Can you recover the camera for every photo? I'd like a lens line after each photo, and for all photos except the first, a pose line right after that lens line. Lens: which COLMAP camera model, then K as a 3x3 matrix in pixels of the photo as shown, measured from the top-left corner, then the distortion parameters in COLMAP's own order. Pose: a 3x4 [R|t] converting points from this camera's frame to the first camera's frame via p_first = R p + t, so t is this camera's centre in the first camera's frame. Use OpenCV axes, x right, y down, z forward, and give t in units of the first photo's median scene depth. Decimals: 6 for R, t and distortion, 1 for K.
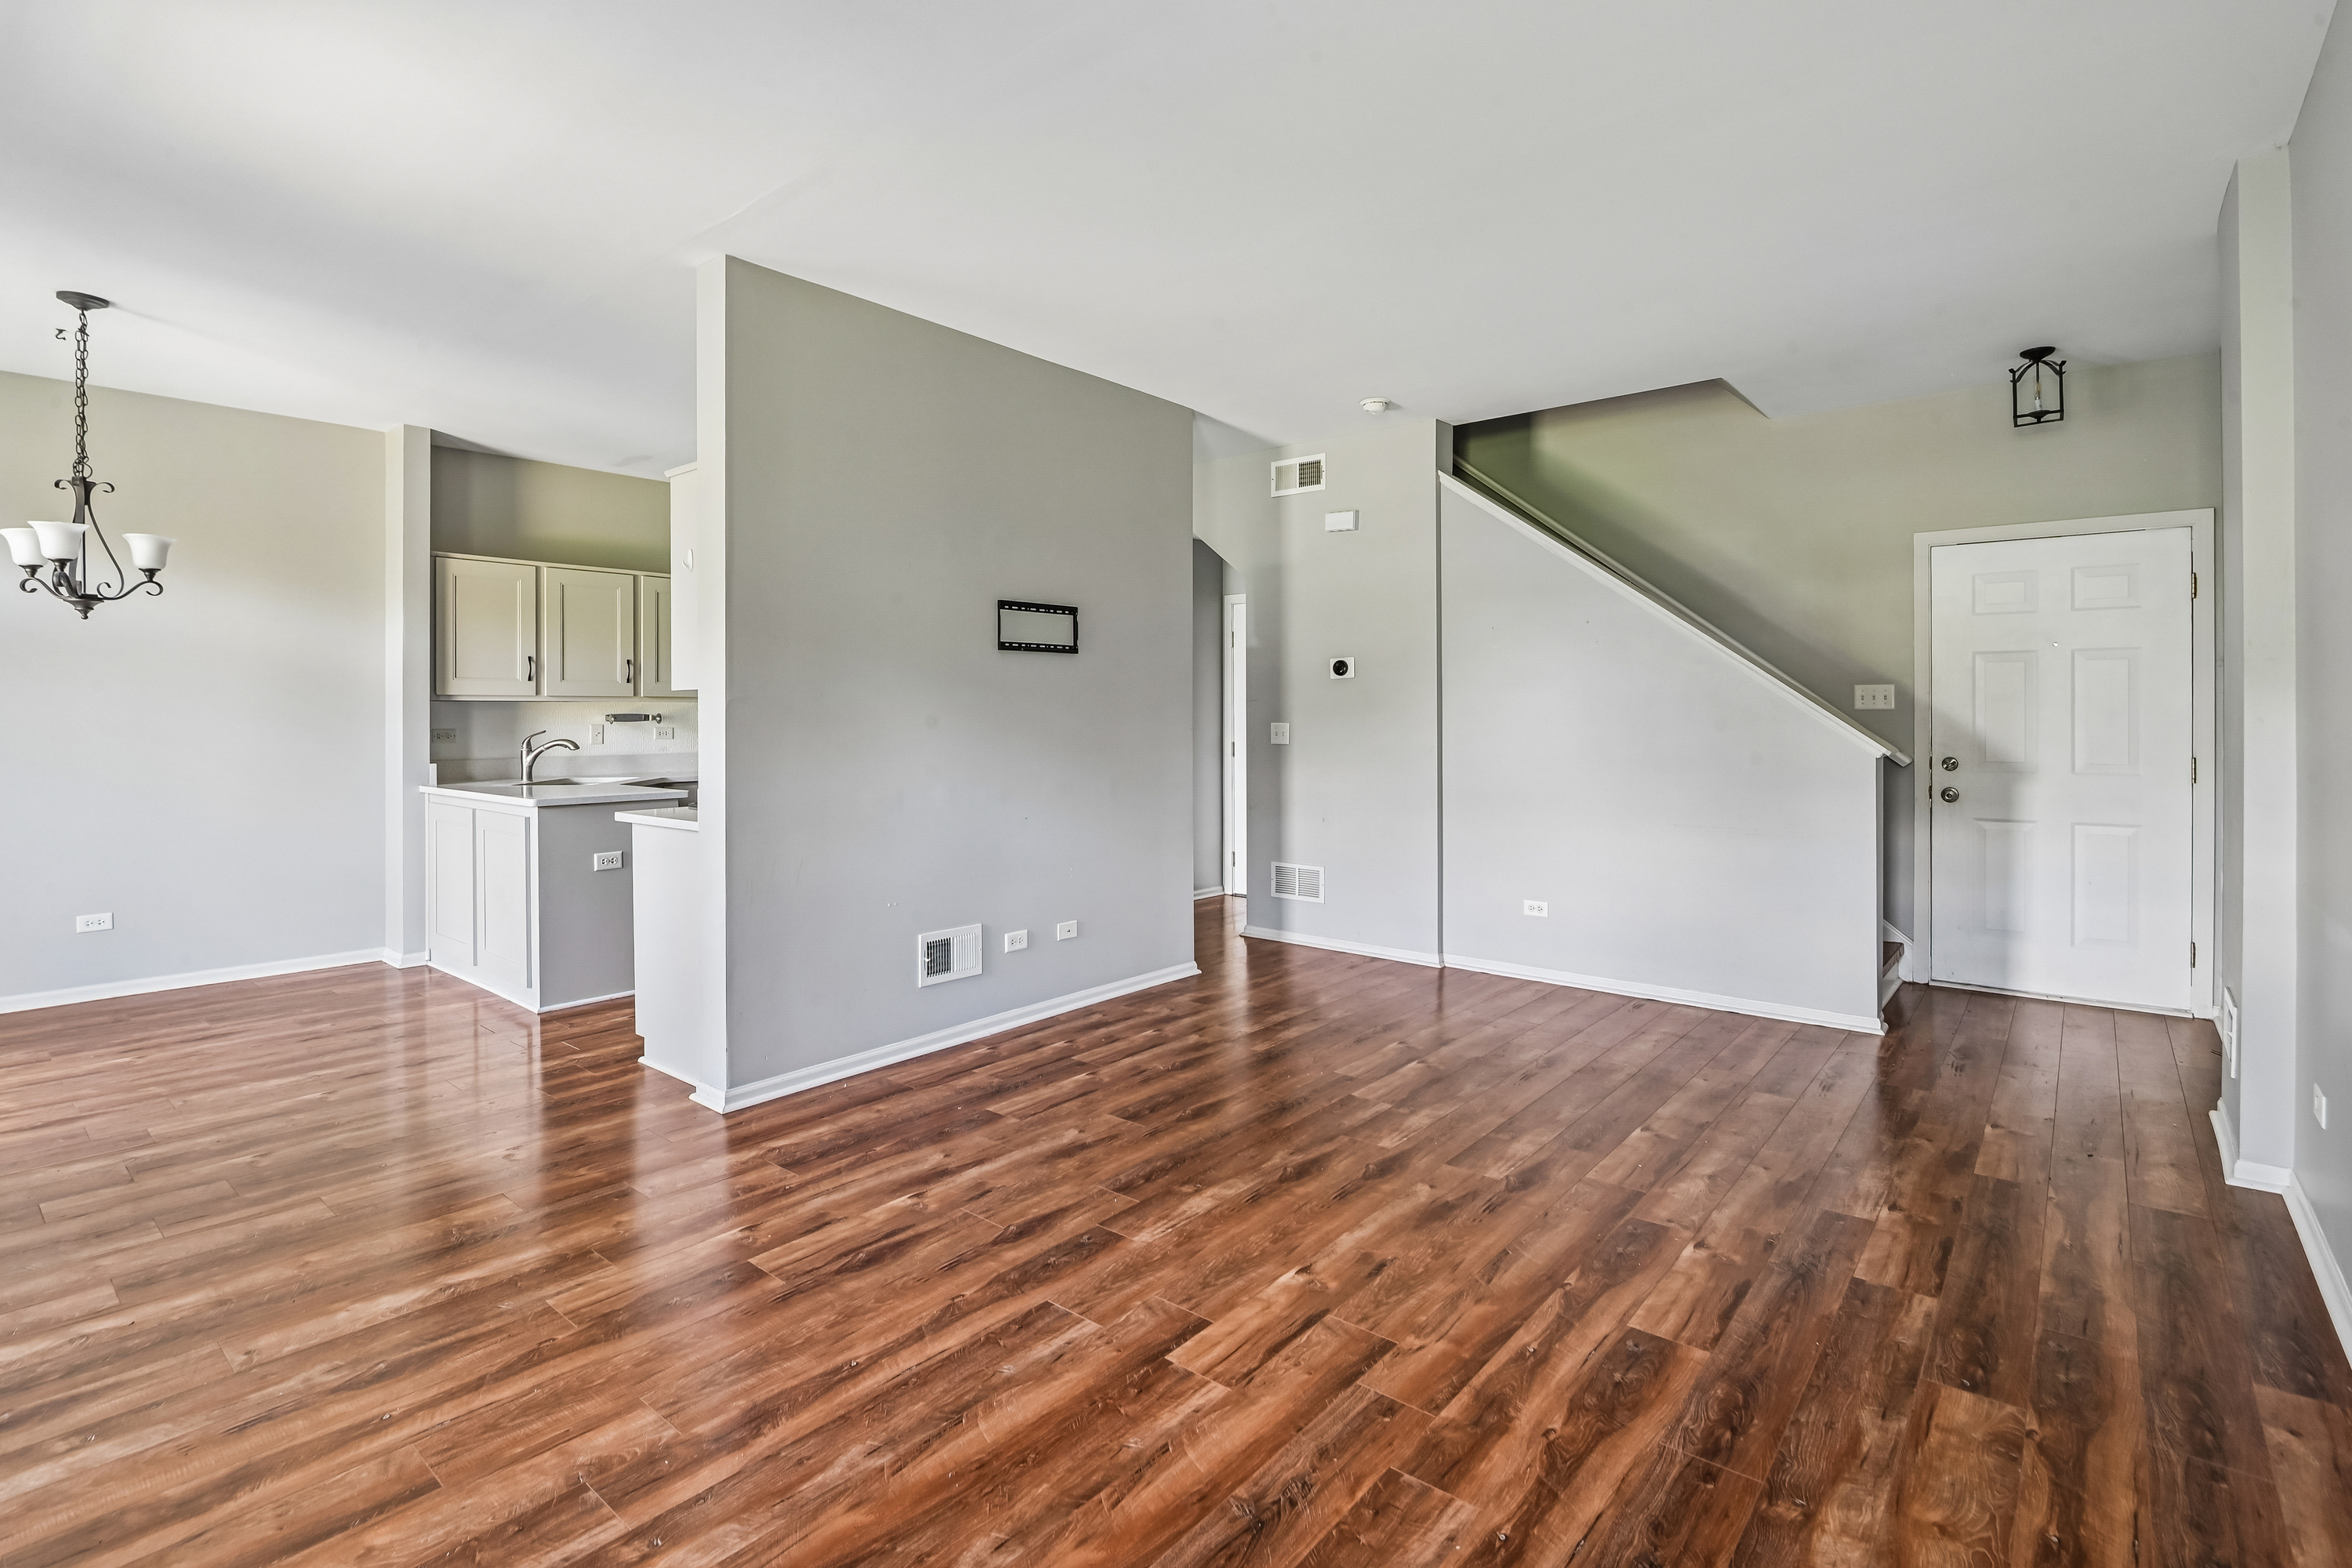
lens RADIAL K [[1095.5, 0, 1163.9], [0, 1095.5, 742.5], [0, 0, 1]] dist [-0.010843, -0.000549]
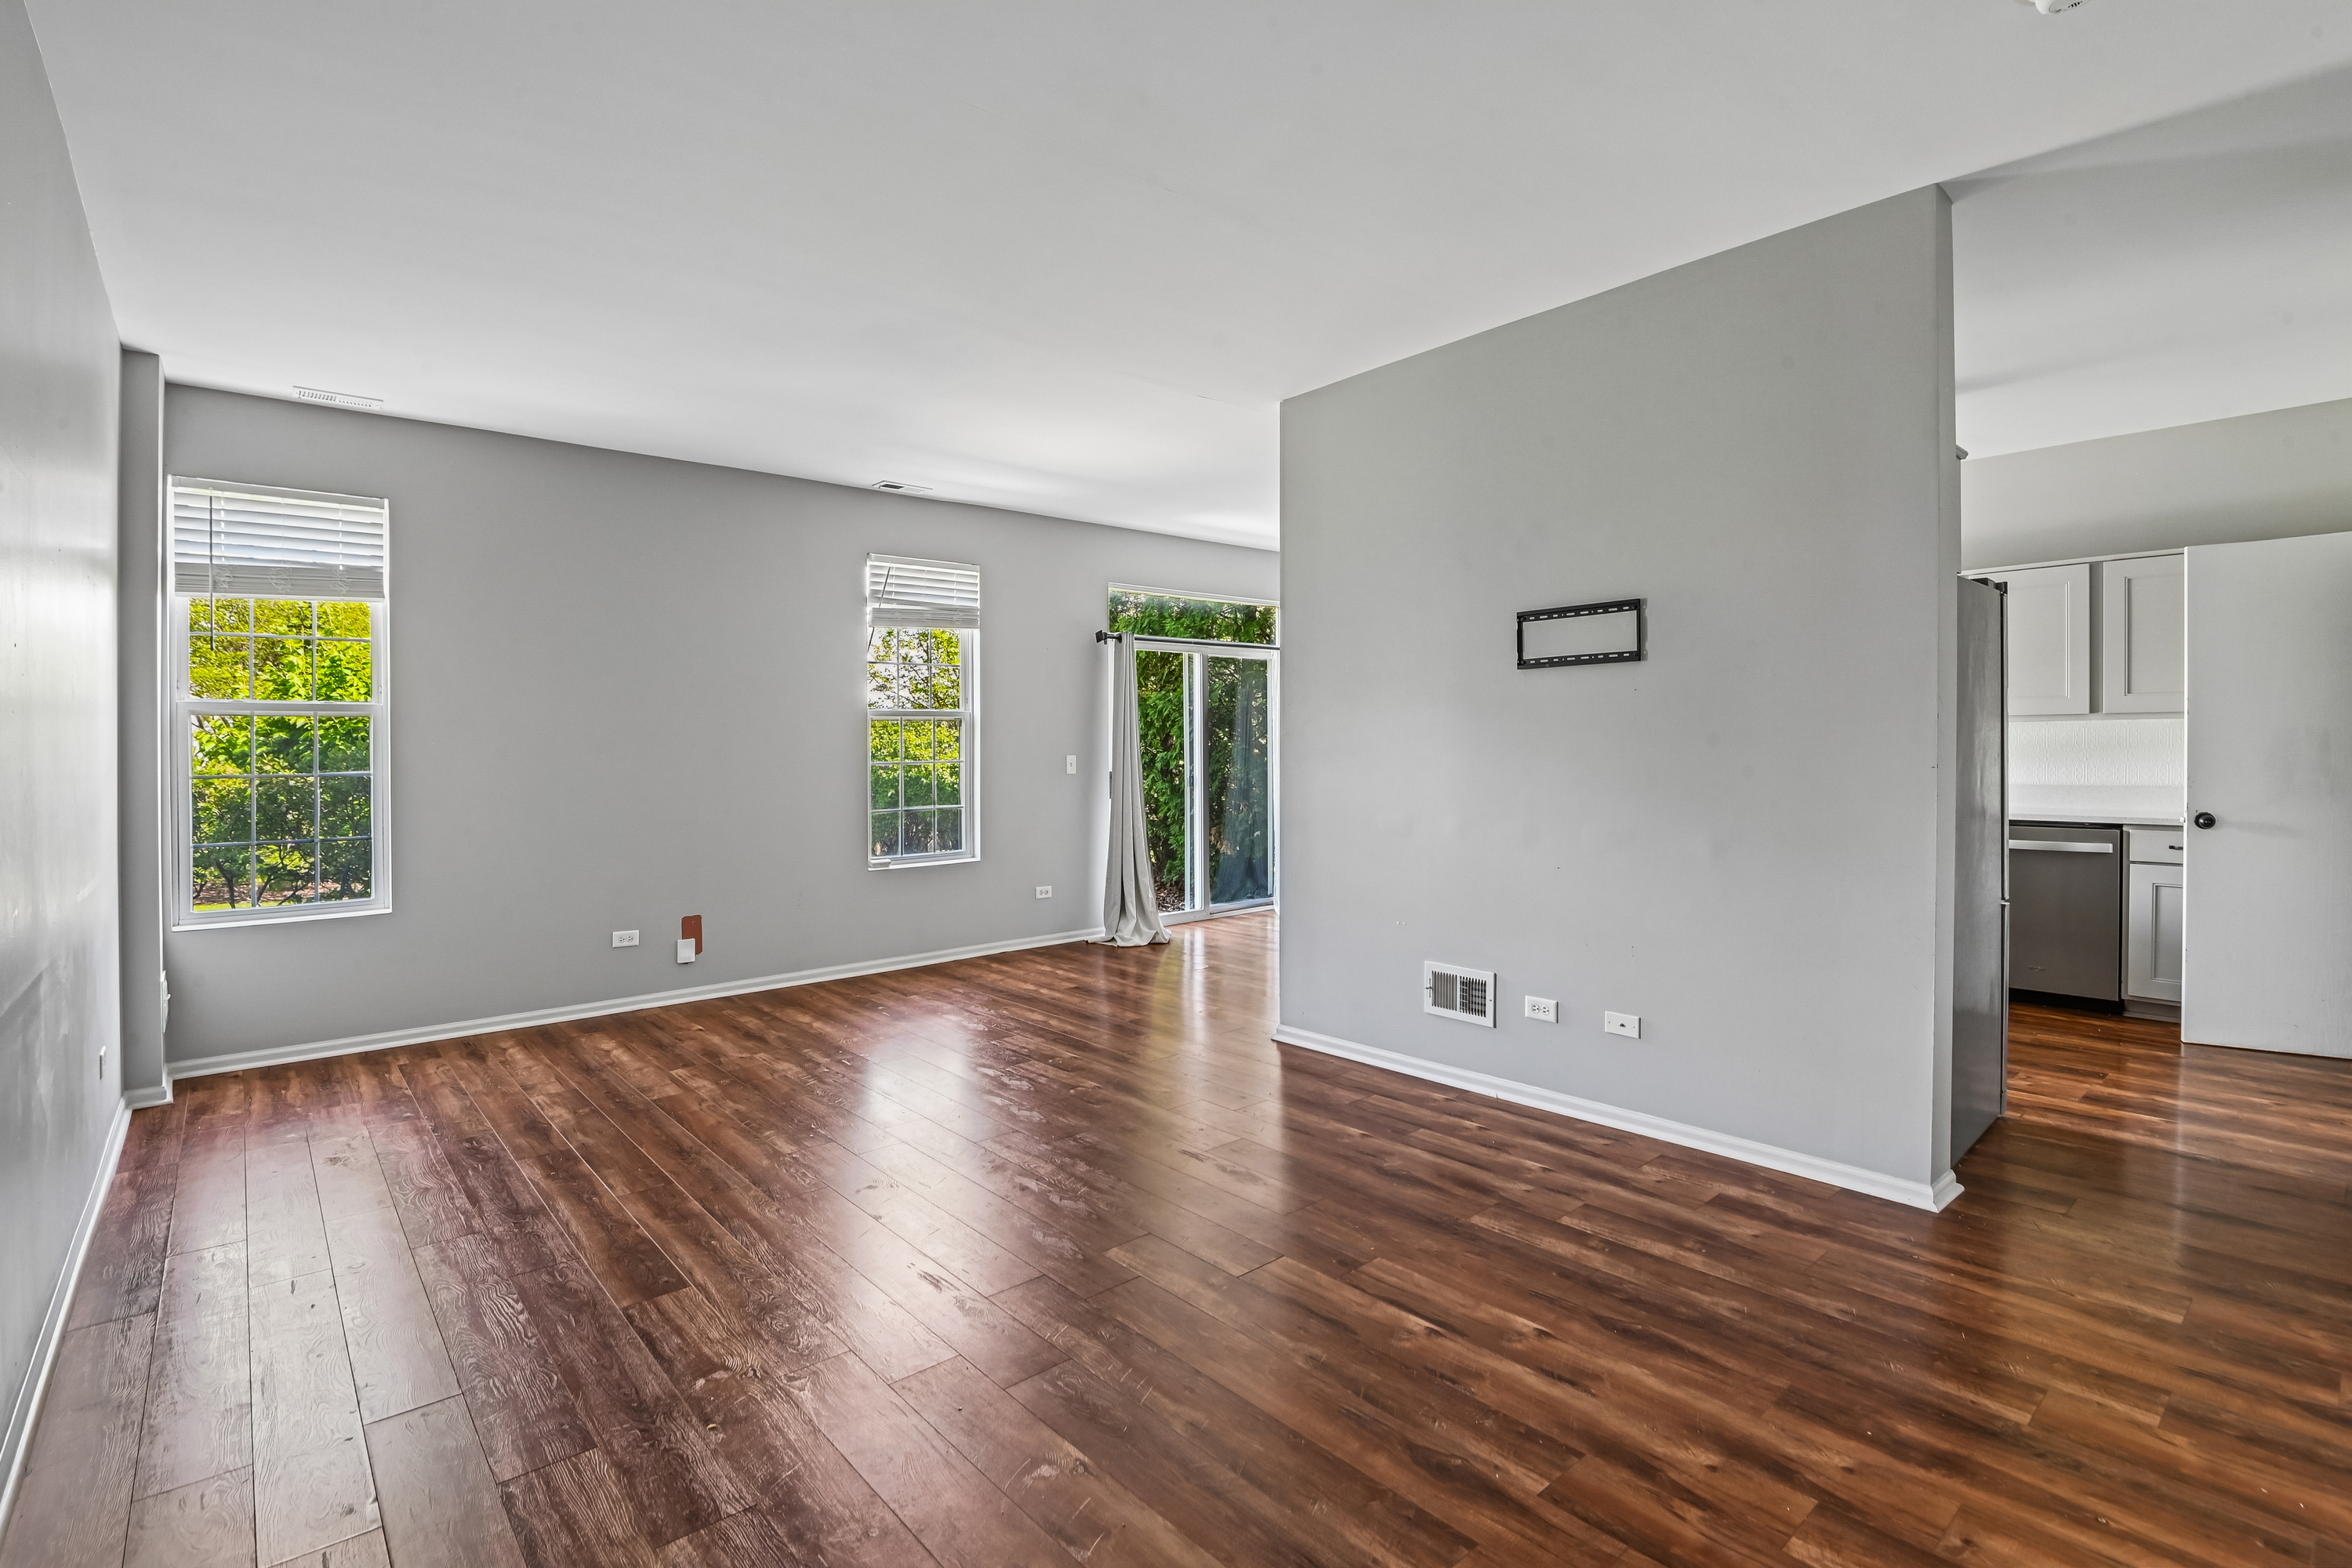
lens RADIAL K [[1095.5, 0, 1163.9], [0, 1095.5, 742.5], [0, 0, 1]] dist [-0.010843, -0.000549]
pose [[-0.144874, -0.009452, -0.989405, 0.746199], [-0.028096, 0.999590, -0.005436, -0.012383], [0.989051, 0.027010, -0.145080, 0.829025]]
